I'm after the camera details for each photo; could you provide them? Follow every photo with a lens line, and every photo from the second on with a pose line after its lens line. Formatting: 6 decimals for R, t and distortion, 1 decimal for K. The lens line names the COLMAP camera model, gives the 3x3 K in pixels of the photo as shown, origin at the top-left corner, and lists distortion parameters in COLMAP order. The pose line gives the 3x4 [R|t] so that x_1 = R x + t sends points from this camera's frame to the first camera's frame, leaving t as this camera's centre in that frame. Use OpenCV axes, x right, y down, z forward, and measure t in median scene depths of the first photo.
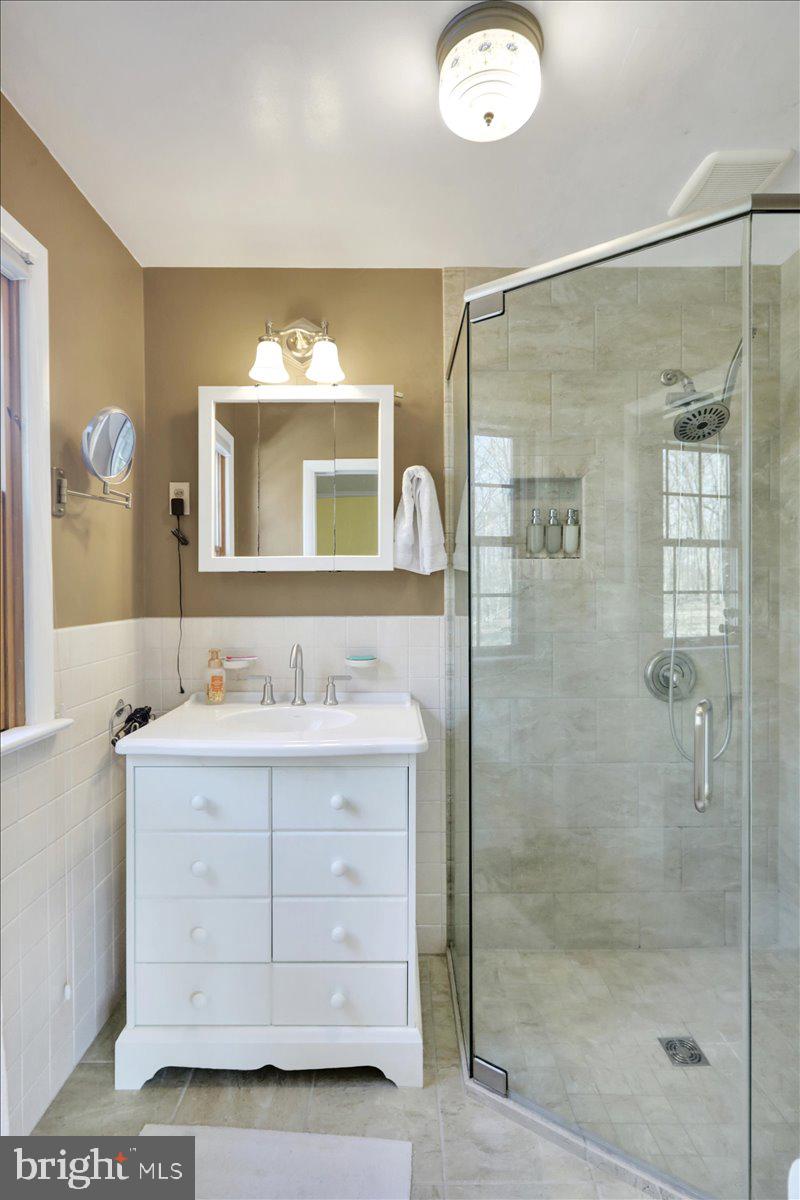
lens RADIAL K [[579.0, 0, 397.1], [0, 579.0, 595.4], [0, 0, 1]] dist [0.003335, 0.001024]
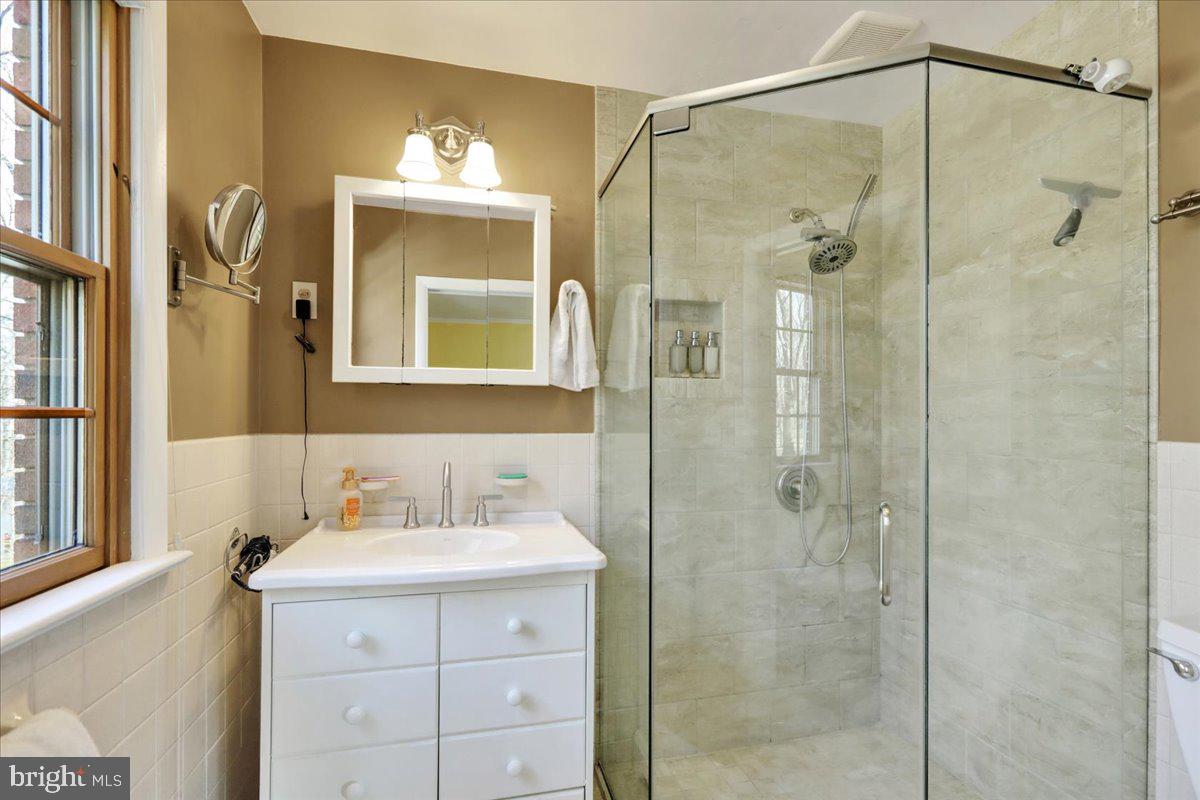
lens RADIAL K [[554.5, 0, 597.1], [0, 554.5, 421.6], [0, 0, 1]] dist [-0.001093, 0.001795]
pose [[0.972351, 0.005972, 0.233448, -0.141778], [-0.003765, 0.999944, -0.009898, 0.026367], [-0.233494, 0.008745, 0.972319, 0.072774]]
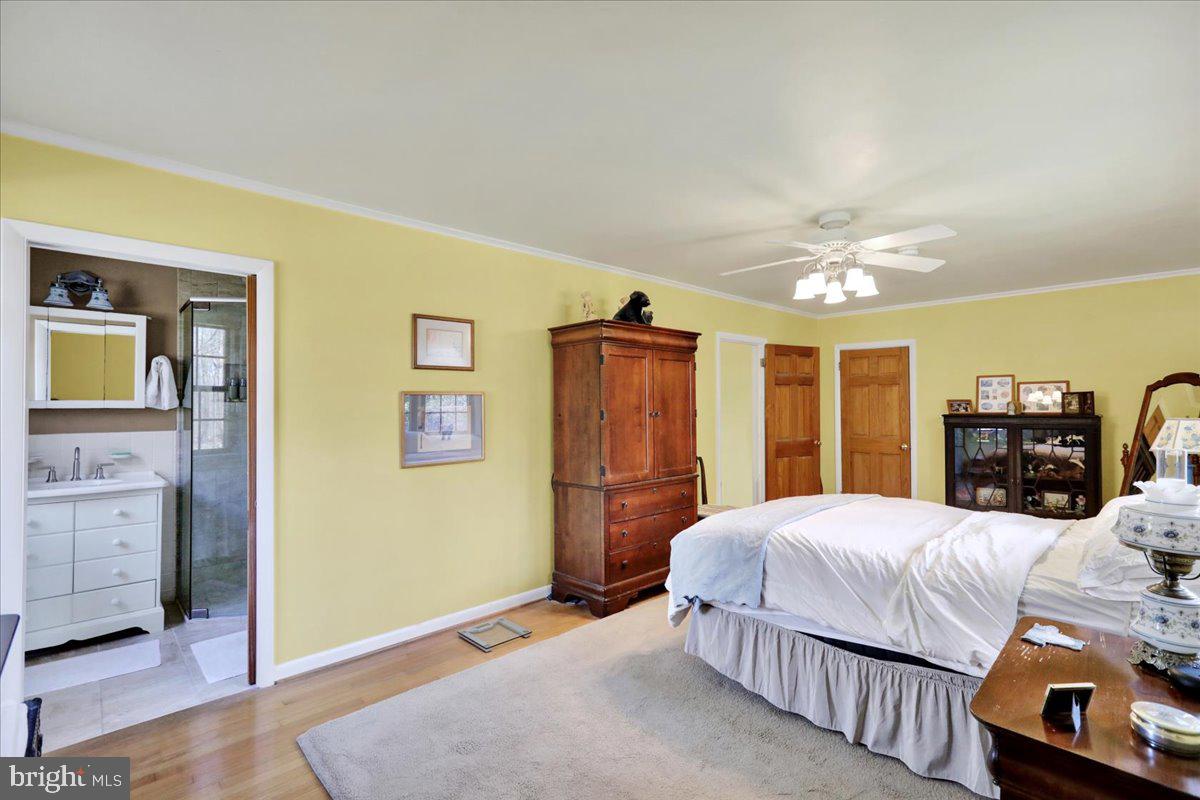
lens RADIAL K [[554.5, 0, 607.9], [0, 554.5, 396.9], [0, 0, 1]] dist [-0.001093, 0.001795]
pose [[0.722306, 0.013926, 0.691433, -0.170725], [0.010301, 0.999470, -0.030890, -0.006561], [-0.691496, 0.029435, 0.721780, -1.443939]]
